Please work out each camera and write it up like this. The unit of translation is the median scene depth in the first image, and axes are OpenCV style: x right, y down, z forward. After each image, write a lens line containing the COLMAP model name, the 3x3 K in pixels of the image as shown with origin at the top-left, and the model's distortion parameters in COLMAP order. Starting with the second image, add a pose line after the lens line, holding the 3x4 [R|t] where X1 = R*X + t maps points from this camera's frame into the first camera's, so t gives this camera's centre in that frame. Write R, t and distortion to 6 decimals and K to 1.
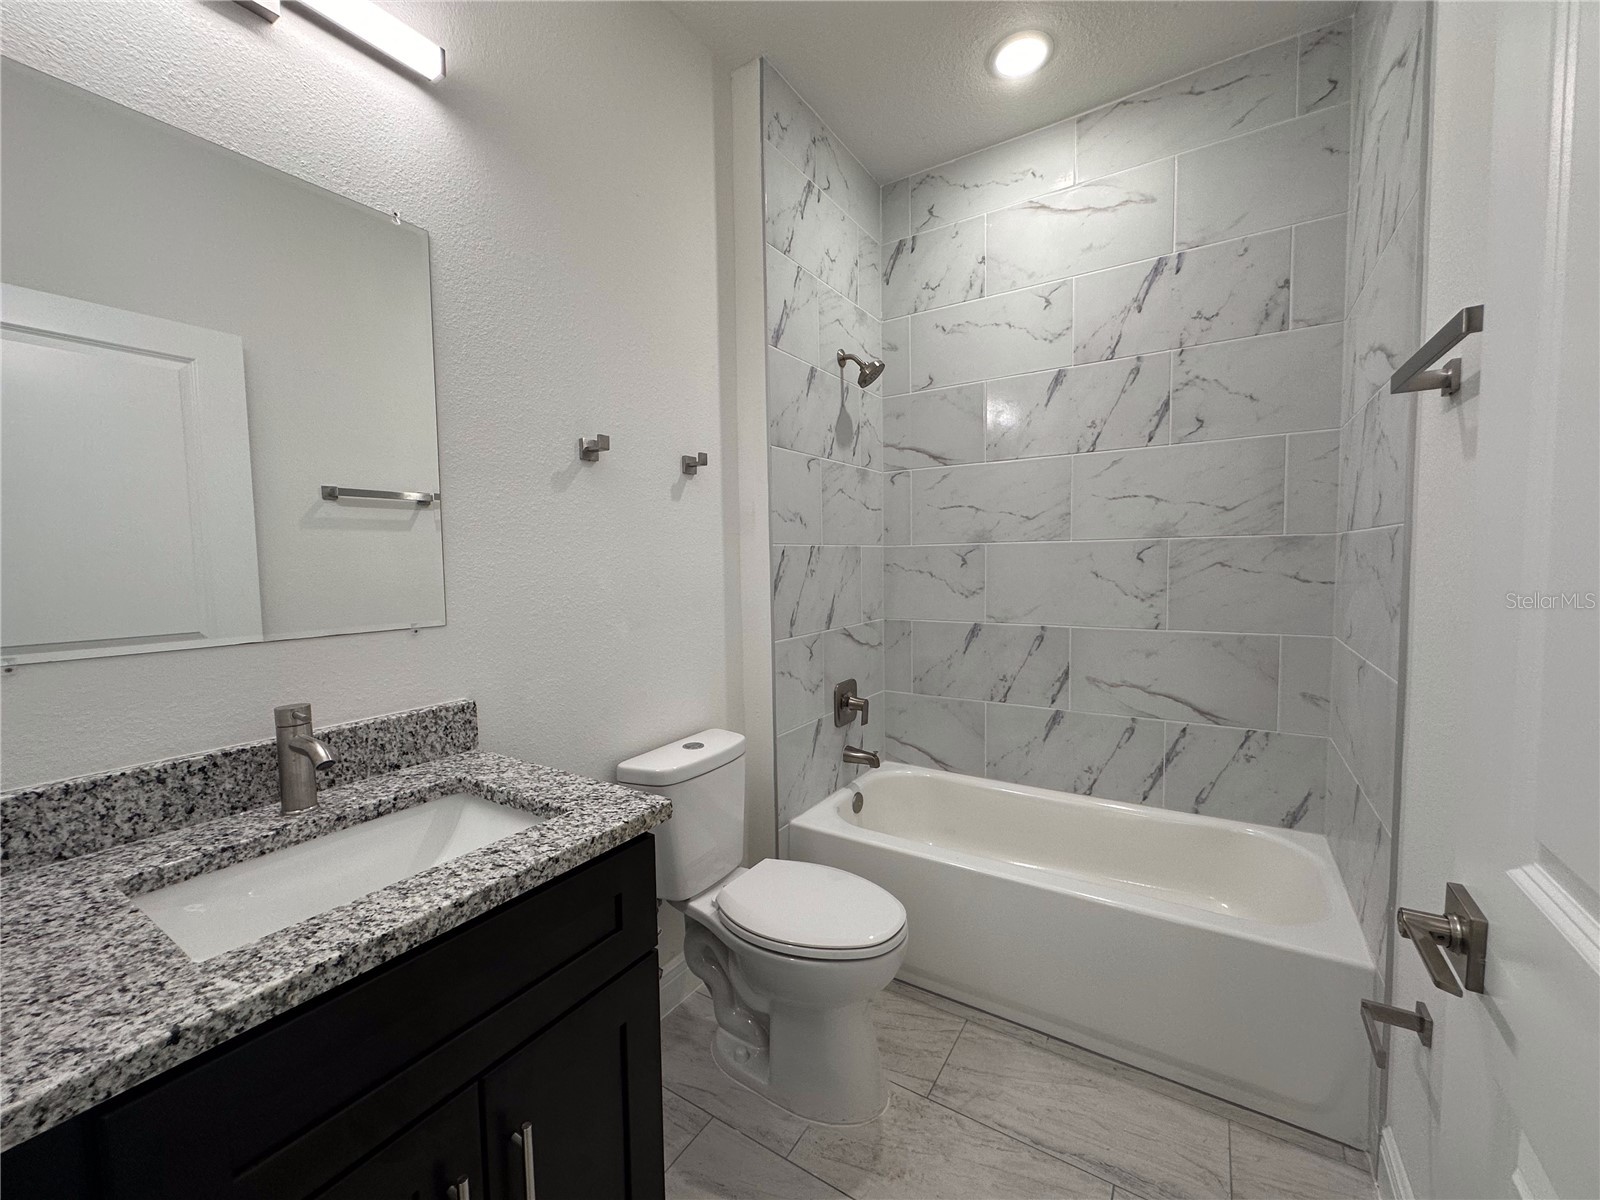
lens RADIAL K [[638.3, 0, 800.0], [0, 638.3, 600.0], [0, 0, 1]] dist [-0.000824, -0.000187]
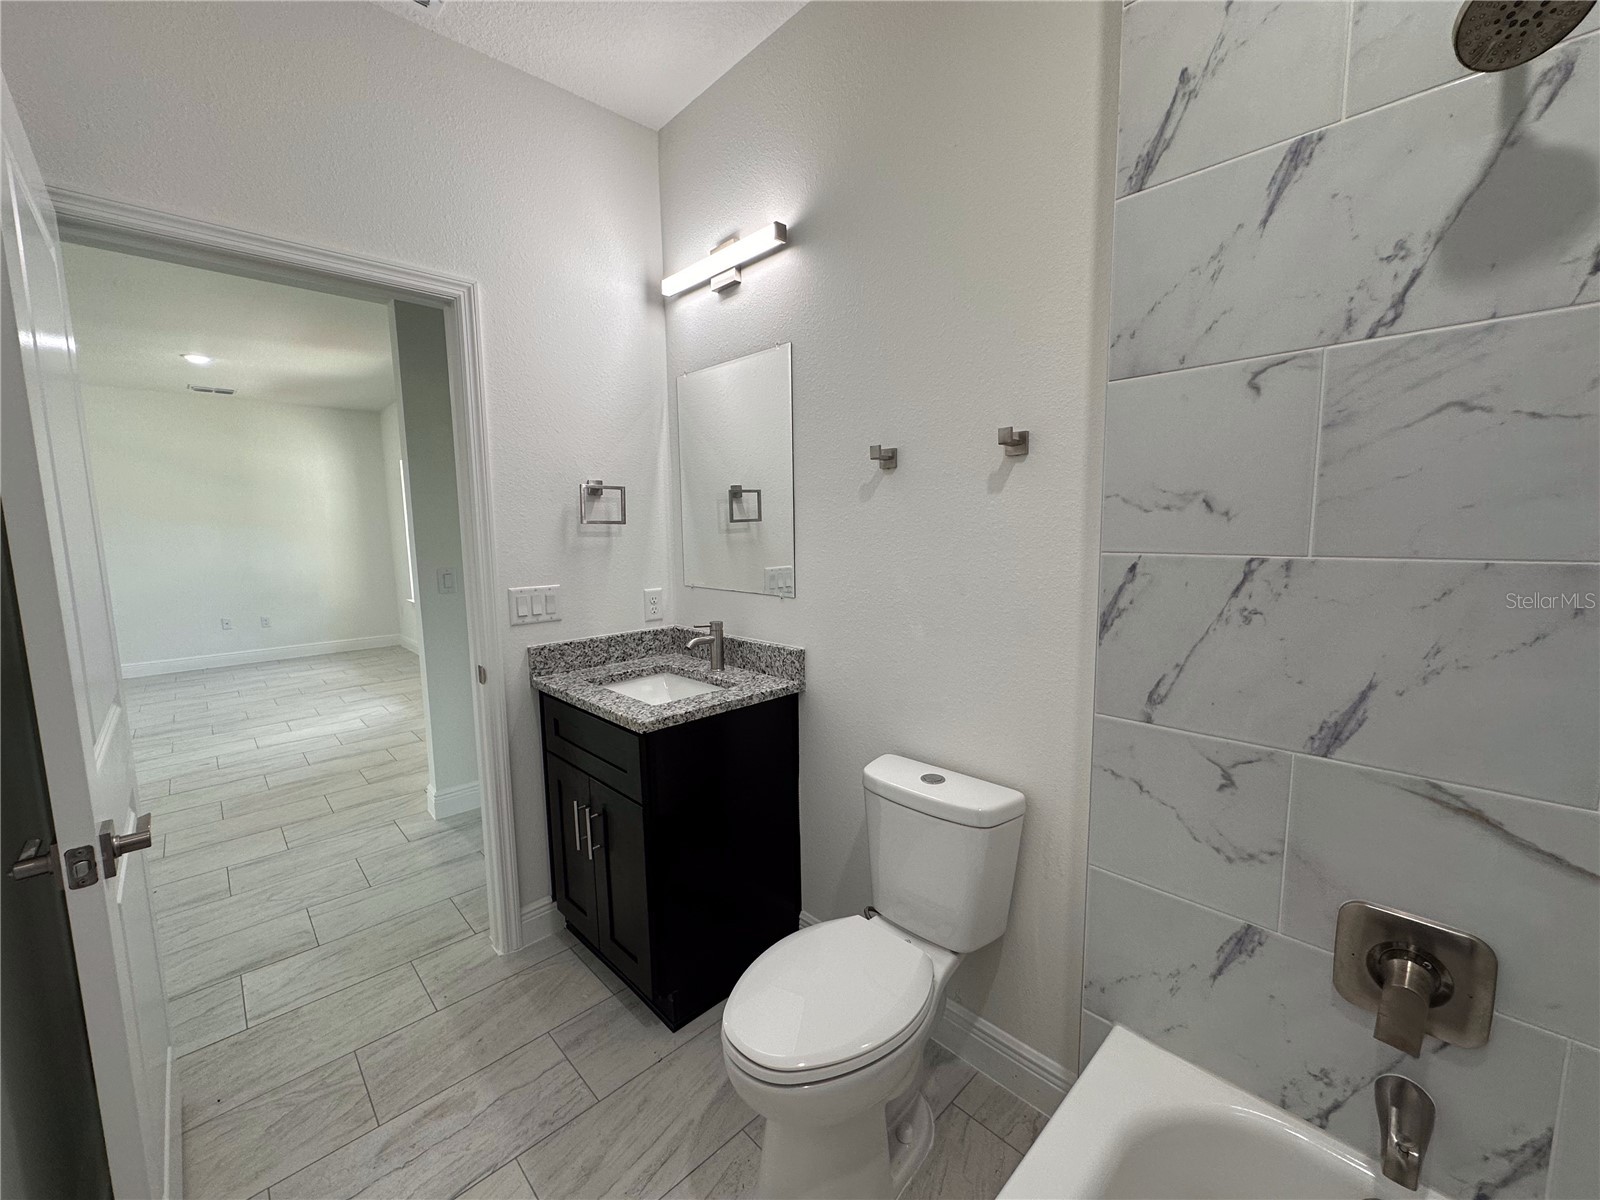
lens RADIAL K [[638.3, 0, 800.0], [0, 638.3, 600.0], [0, 0, 1]] dist [-0.000824, -0.000187]
pose [[-0.232274, 0.135919, -0.963107, 0.562686], [-0.045305, 0.987601, 0.150302, -0.113255], [0.971595, 0.078545, -0.223237, 0.814841]]
